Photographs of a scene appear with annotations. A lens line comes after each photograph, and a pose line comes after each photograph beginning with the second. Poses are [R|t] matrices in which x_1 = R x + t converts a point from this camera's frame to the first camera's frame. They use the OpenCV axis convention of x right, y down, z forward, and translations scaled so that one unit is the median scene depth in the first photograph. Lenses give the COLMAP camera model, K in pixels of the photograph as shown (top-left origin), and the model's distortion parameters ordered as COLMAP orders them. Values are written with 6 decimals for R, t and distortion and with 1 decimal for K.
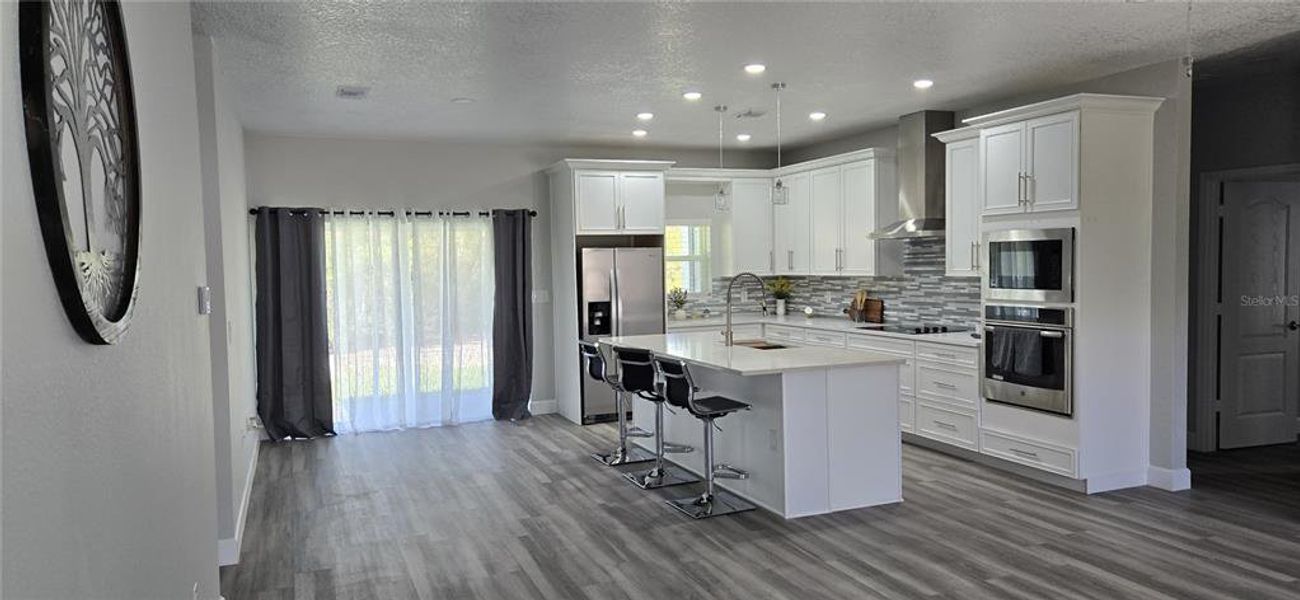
lens RADIAL K [[869.5, 0, 646.3], [0, 869.5, 318.0], [0, 0, 1]] dist [0.112697, -0.086044]
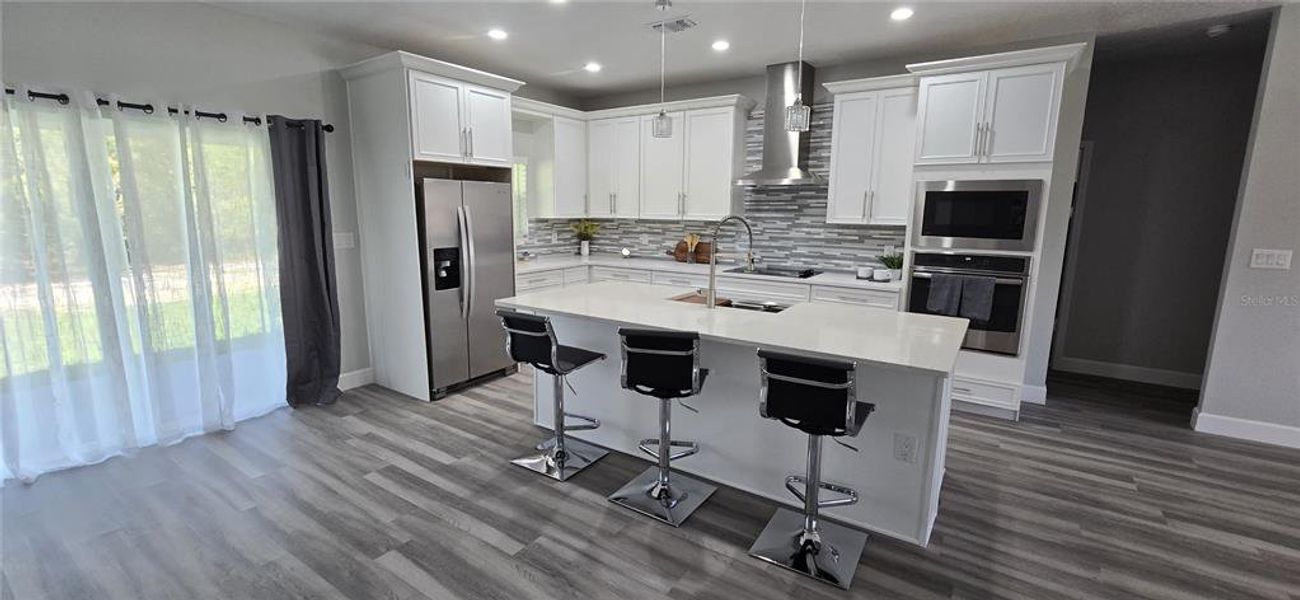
lens RADIAL K [[538.2, 0, 650.0], [0, 538.2, 300.0], [0, 0, 1]] dist [0.001921, 0.000196]
pose [[0.828417, -0.066790, 0.556116, -0.189630], [0.008902, 0.994310, 0.106157, -0.023275], [-0.560041, -0.082991, 0.824297, 0.517103]]
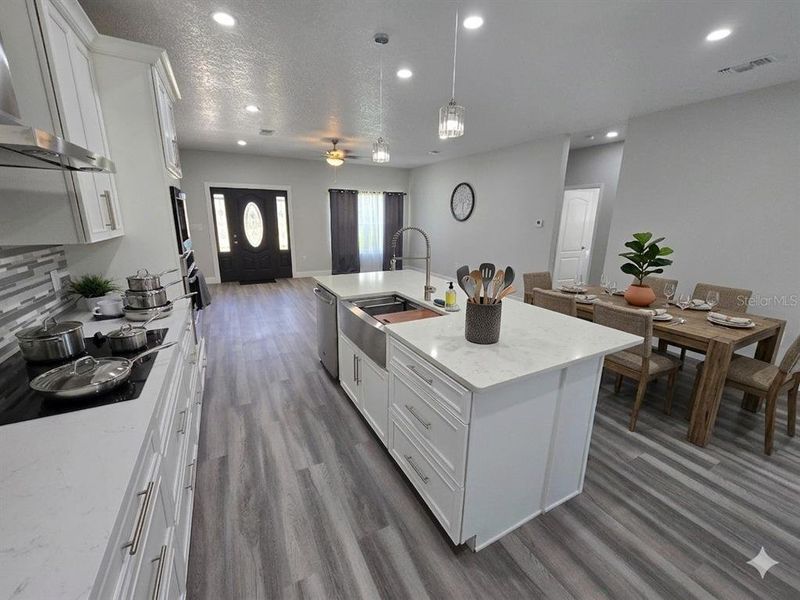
lens RADIAL K [[325.8, 0, 403.9], [0, 325.8, 296.1], [0, 0, 1]] dist [0.000772, 0.000173]
pose [[-0.993837, 0.035322, -0.105071, 0.134074], [0.001465, 0.951973, 0.306179, -0.073650], [0.110839, 0.304138, -0.946158, 1.130843]]
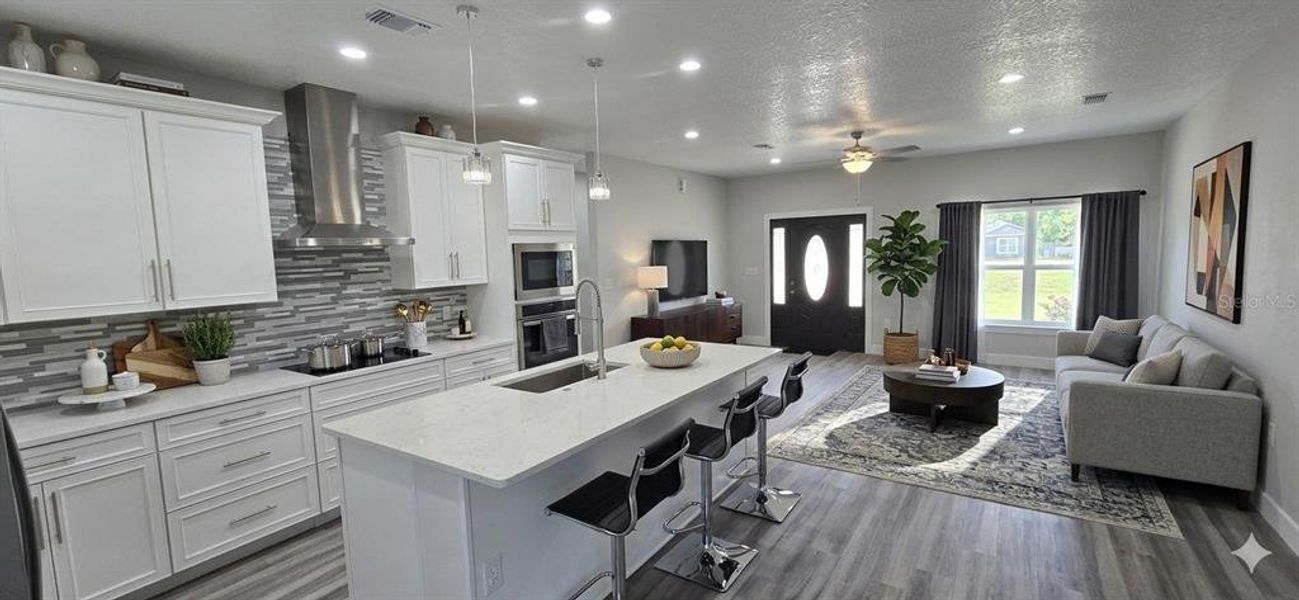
lens RADIAL K [[534.7, 0, 636.6], [0, 534.7, 297.4], [0, 0, 1]] dist [0.000706, 0.000164]
pose [[-0.544311, -0.024540, 0.838525, -0.238249], [0.103873, 0.989908, 0.096397, -0.061887], [-0.832428, 0.139570, -0.536269, 1.004985]]
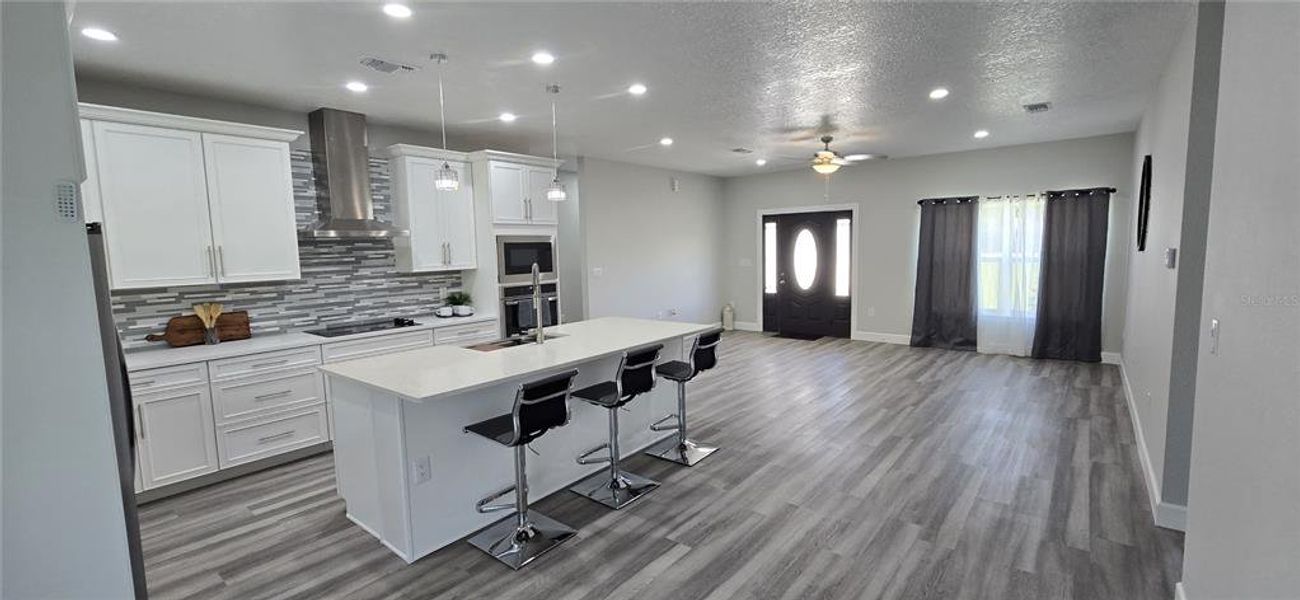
lens RADIAL K [[538.2, 0, 650.0], [0, 538.2, 300.0], [0, 0, 1]] dist [0.001921, 0.000196]
pose [[-0.488230, -0.055090, 0.870975, -0.385556], [0.091125, 0.989332, 0.113657, -0.057037], [-0.867945, 0.134858, -0.478002, 0.970706]]
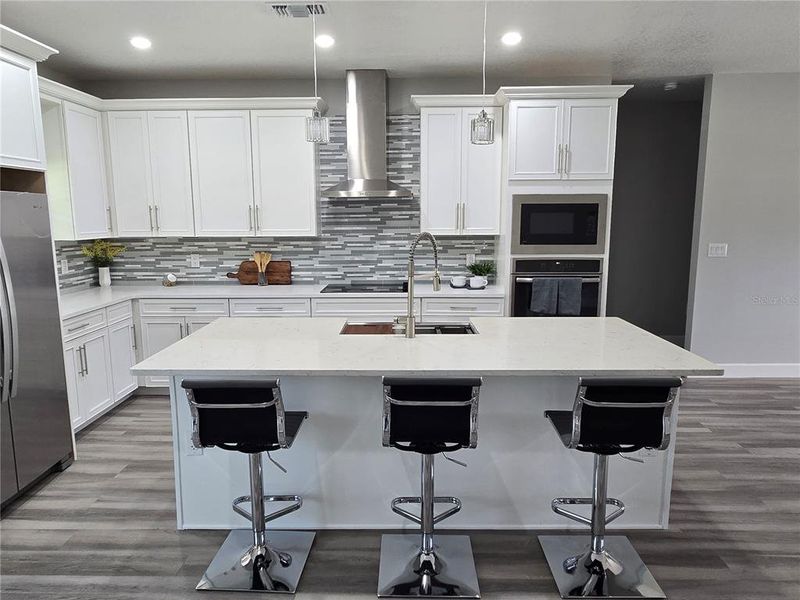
lens RADIAL K [[543.1, 0, 394.5], [0, 543.1, 302.1], [0, 0, 1]] dist [0.006027, -0.000206]
pose [[0.393876, -0.127107, 0.910333, -0.260332], [0.057435, 0.991860, 0.113640, -0.039400], [-0.917367, 0.007525, 0.397971, 0.693674]]
